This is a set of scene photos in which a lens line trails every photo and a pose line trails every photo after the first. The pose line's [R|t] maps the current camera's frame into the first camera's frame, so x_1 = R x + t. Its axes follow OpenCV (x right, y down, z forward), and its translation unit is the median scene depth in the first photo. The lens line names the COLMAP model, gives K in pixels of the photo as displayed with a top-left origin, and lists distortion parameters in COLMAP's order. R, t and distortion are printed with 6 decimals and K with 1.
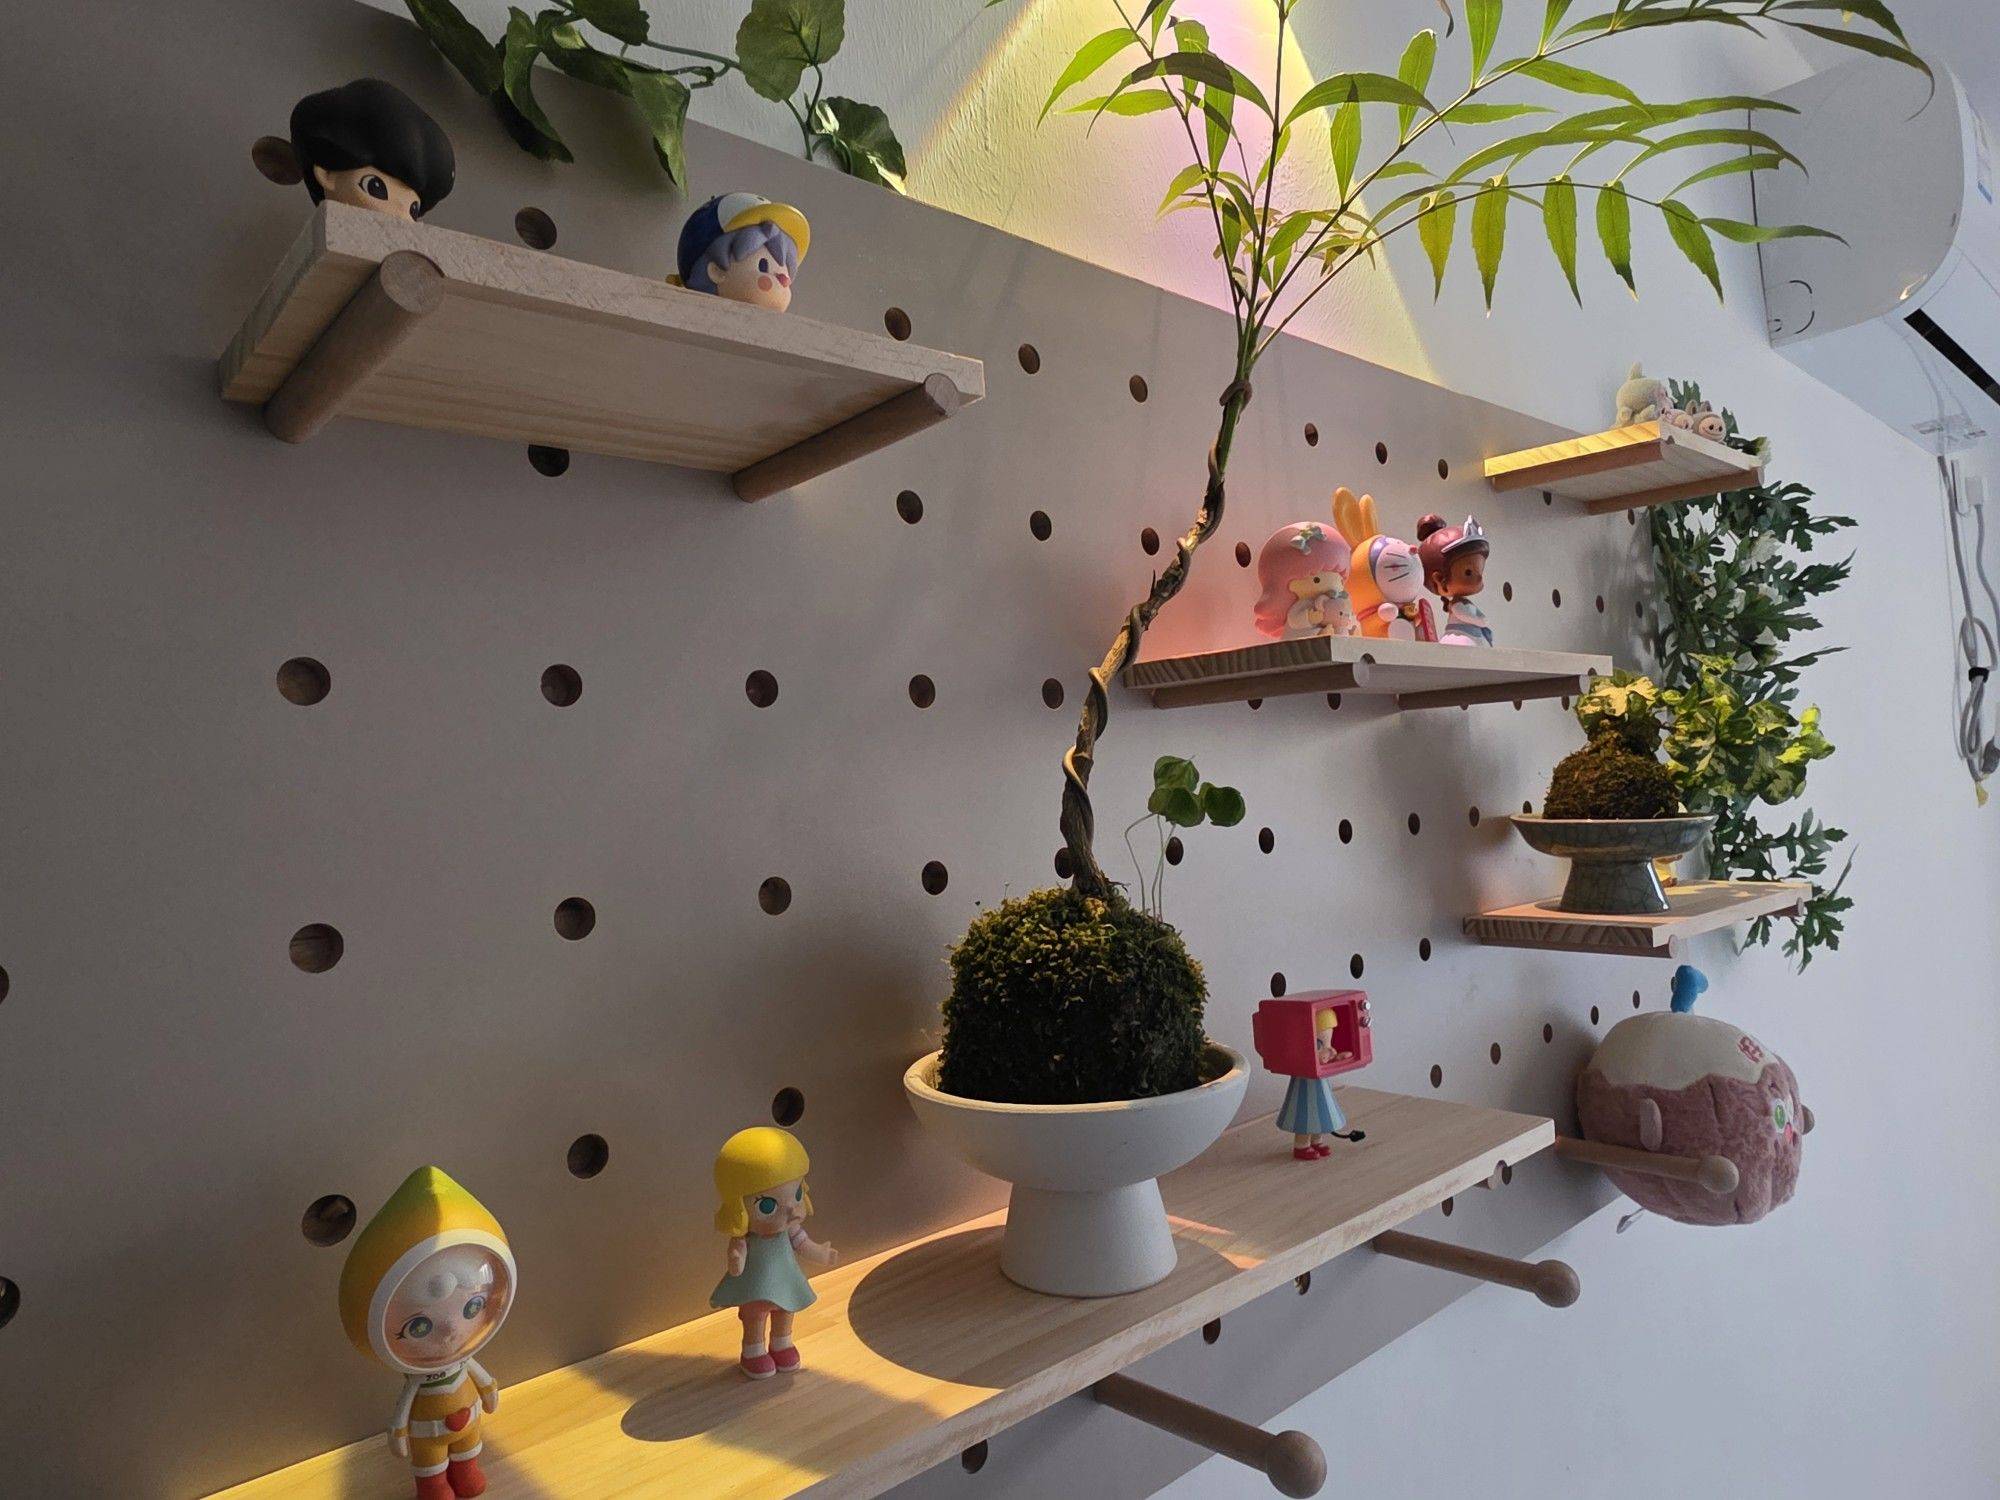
lens RADIAL K [[1274.7, 0, 958.6], [0, 1274.7, 764.6], [0, 0, 1]] dist [0.005379, 0.003412]
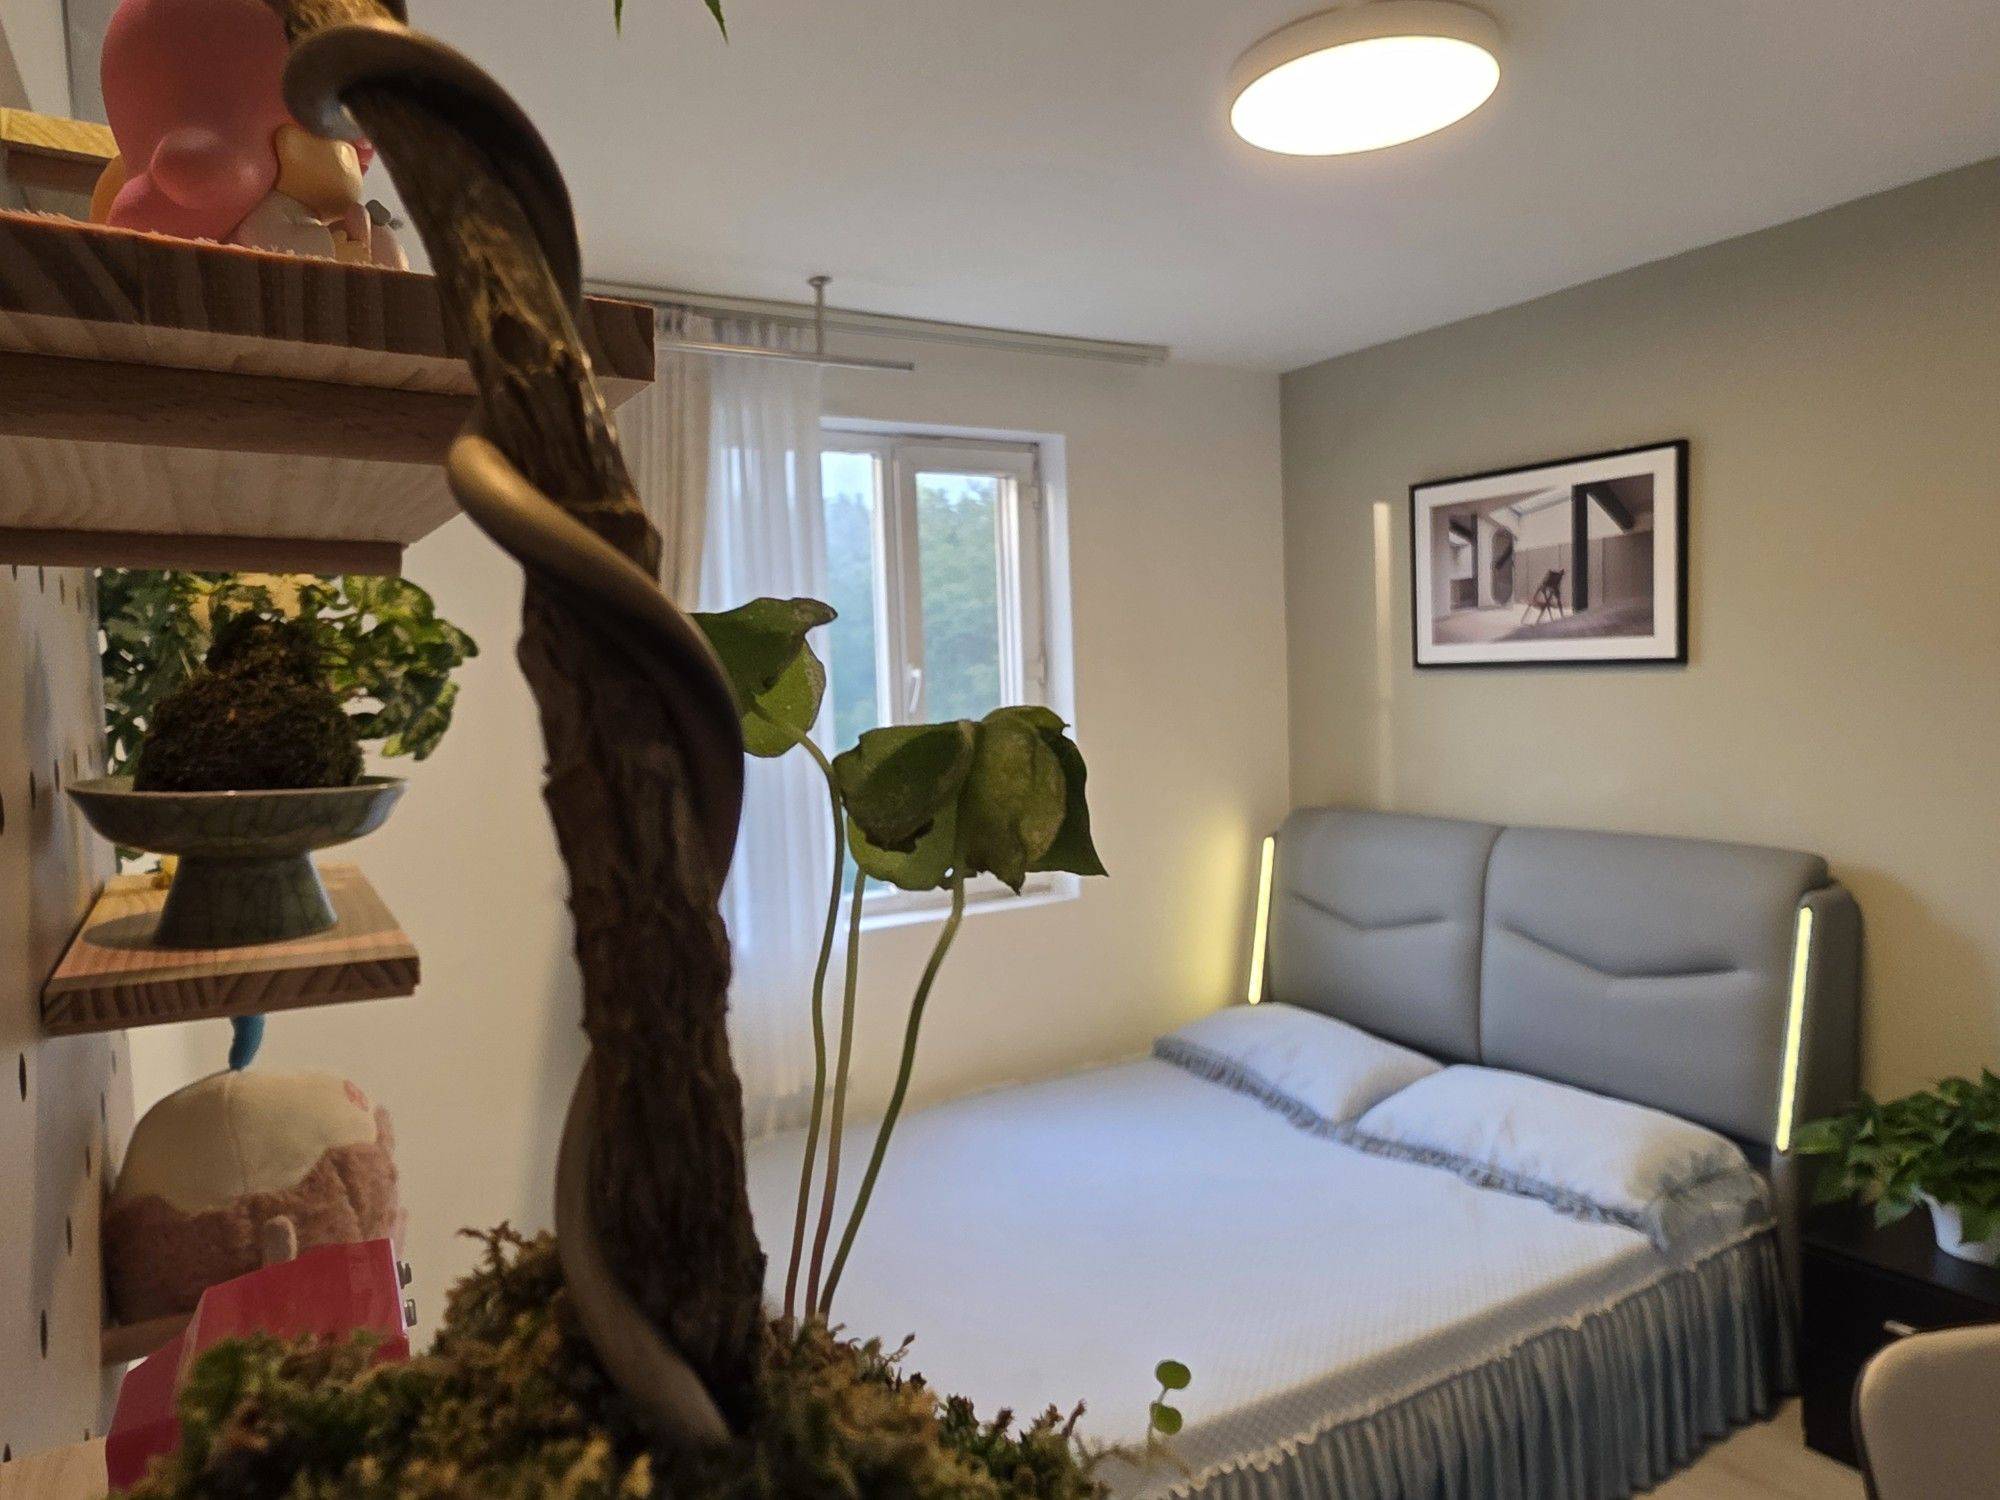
lens RADIAL K [[1306.3, 0, 946.8], [0, 1306.3, 761.9], [0, 0, 1]] dist [0.009778, -0.004977]
pose [[0.210782, -0.020156, 0.977325, -0.036628], [-0.005965, 0.999742, 0.021904, 0.014202], [-0.977515, -0.010447, 0.210607, 0.545946]]
